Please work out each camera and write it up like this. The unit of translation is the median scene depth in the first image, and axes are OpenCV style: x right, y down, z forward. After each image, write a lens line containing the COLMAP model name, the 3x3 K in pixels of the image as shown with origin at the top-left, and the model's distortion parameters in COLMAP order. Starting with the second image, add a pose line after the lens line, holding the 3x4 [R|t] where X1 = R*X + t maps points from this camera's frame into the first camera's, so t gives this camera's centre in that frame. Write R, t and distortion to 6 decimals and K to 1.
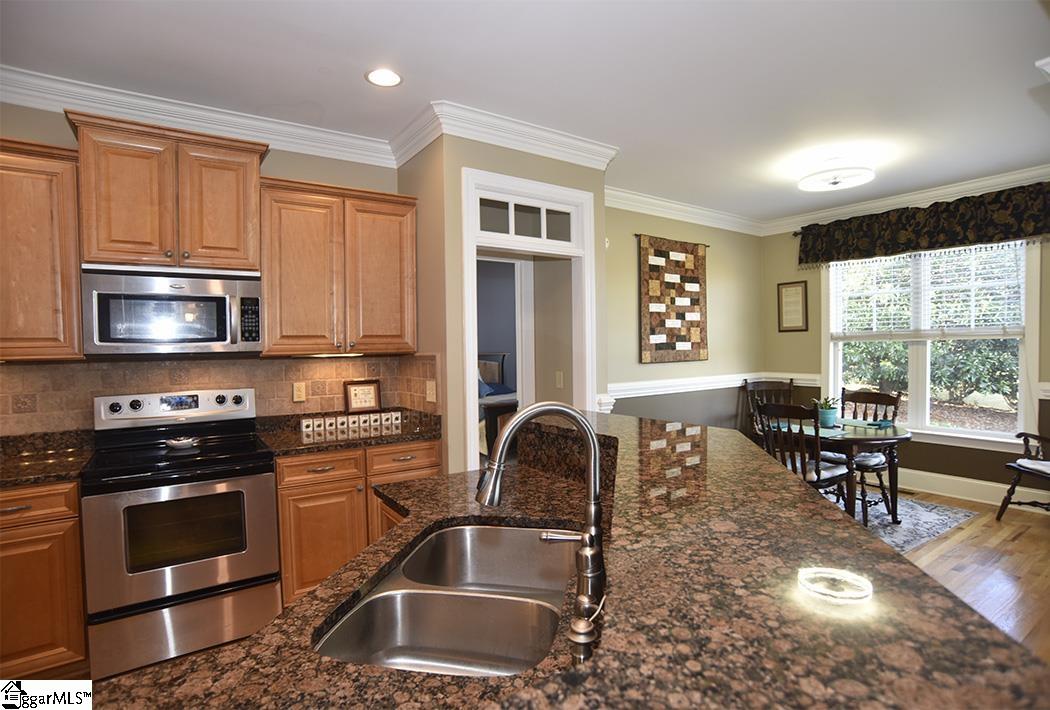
lens RADIAL K [[530.8, 0, 532.4], [0, 530.8, 352.4], [0, 0, 1]] dist [-0.044183, 0.003714]
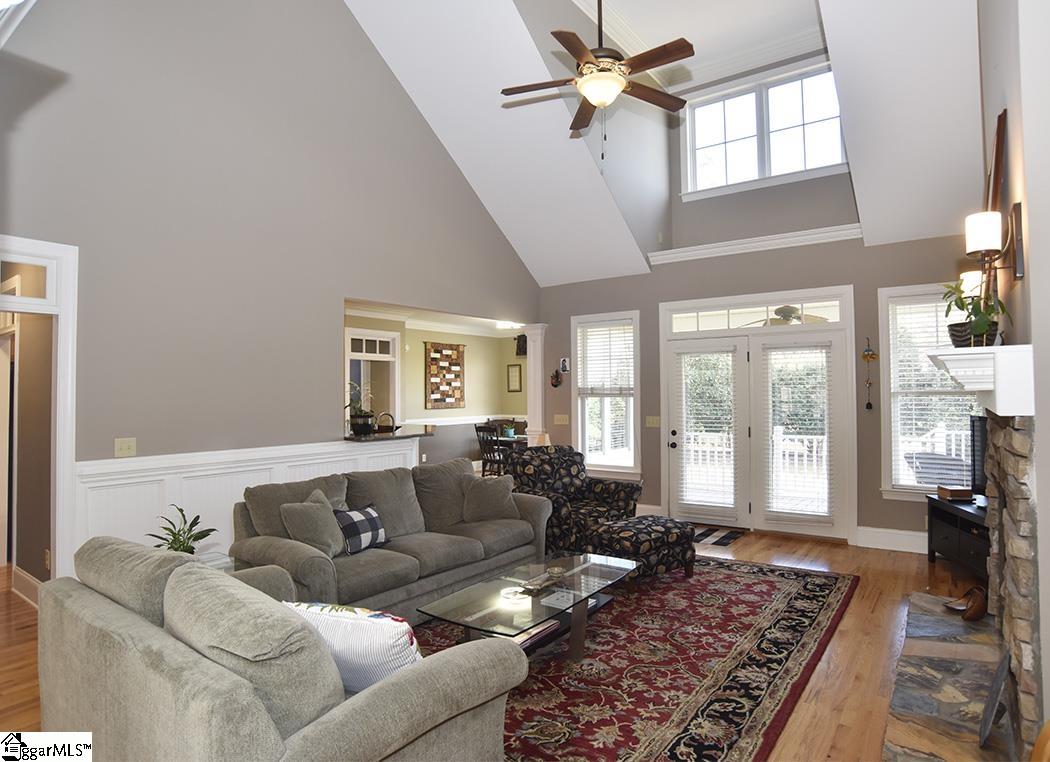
lens RADIAL K [[616.4, 0, 524.9], [0, 616.4, 379.3], [0, 0, 1]] dist [-0.019427, 0.001061]
pose [[0.956716, 0.012868, 0.290739, -0.096804], [-0.001922, 0.999280, -0.037903, -0.003354], [-0.291017, 0.035704, 0.956051, -1.174522]]
